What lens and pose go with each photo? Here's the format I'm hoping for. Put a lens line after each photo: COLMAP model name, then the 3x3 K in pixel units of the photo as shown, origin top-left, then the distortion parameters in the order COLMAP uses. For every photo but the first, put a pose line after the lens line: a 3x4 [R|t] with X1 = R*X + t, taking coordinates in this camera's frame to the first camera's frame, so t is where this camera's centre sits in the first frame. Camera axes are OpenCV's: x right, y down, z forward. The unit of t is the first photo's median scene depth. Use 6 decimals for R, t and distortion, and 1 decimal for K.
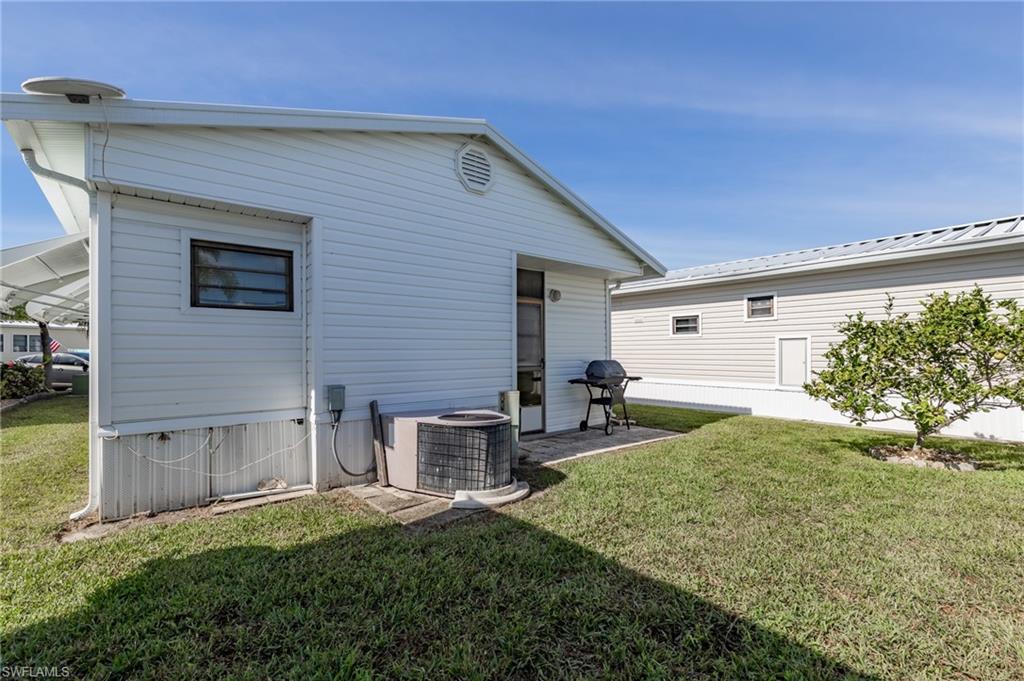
lens RADIAL K [[454.7, 0, 531.9], [0, 454.7, 352.1], [0, 0, 1]] dist [0.001389, -0.000290]
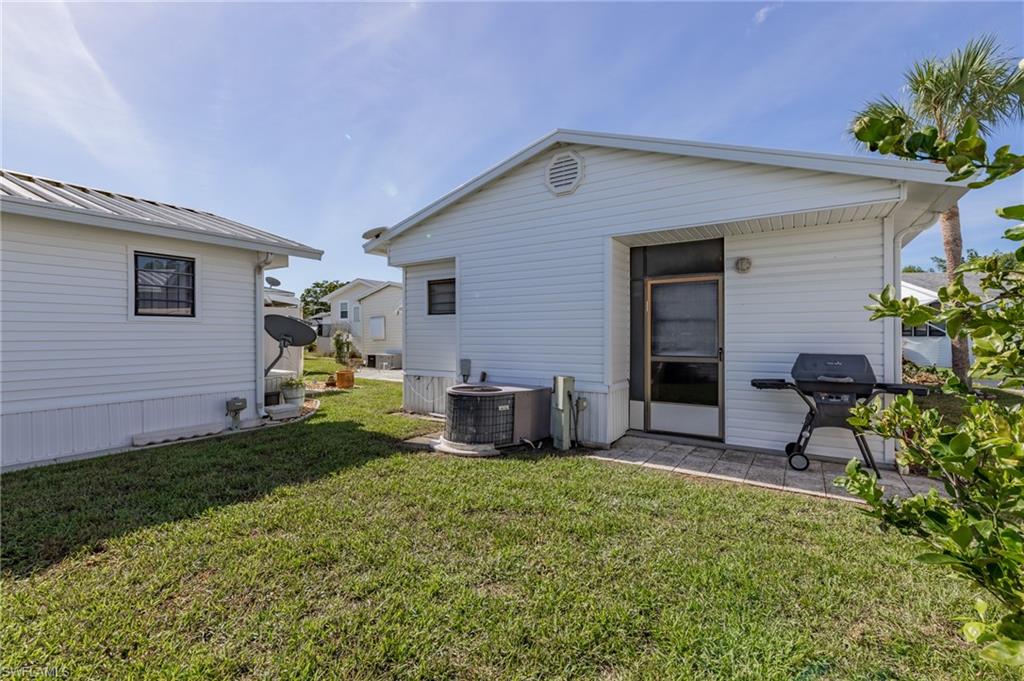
lens RADIAL K [[454.7, 0, 514.2], [0, 454.7, 337.5], [0, 0, 1]] dist [0.001389, -0.000290]
pose [[0.272164, 0.010217, -0.962197, 0.683323], [-0.001790, 0.999947, 0.010111, -0.011304], [0.962249, -0.001029, 0.272168, 0.440630]]
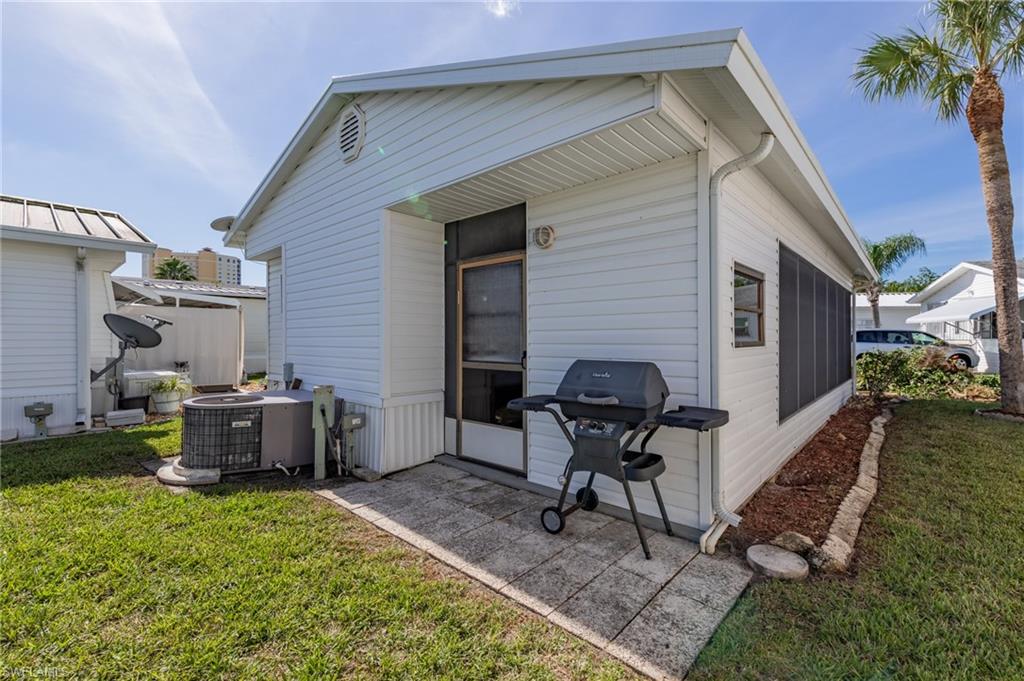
lens RADIAL K [[454.7, 0, 506.2], [0, 454.7, 337.8], [0, 0, 1]] dist [0.001389, -0.000290]
pose [[0.112174, 0.004890, -0.993677, 0.599807], [-0.000549, 0.999988, 0.004859, -0.005844], [0.993688, 0.000001, 0.112175, 0.910471]]
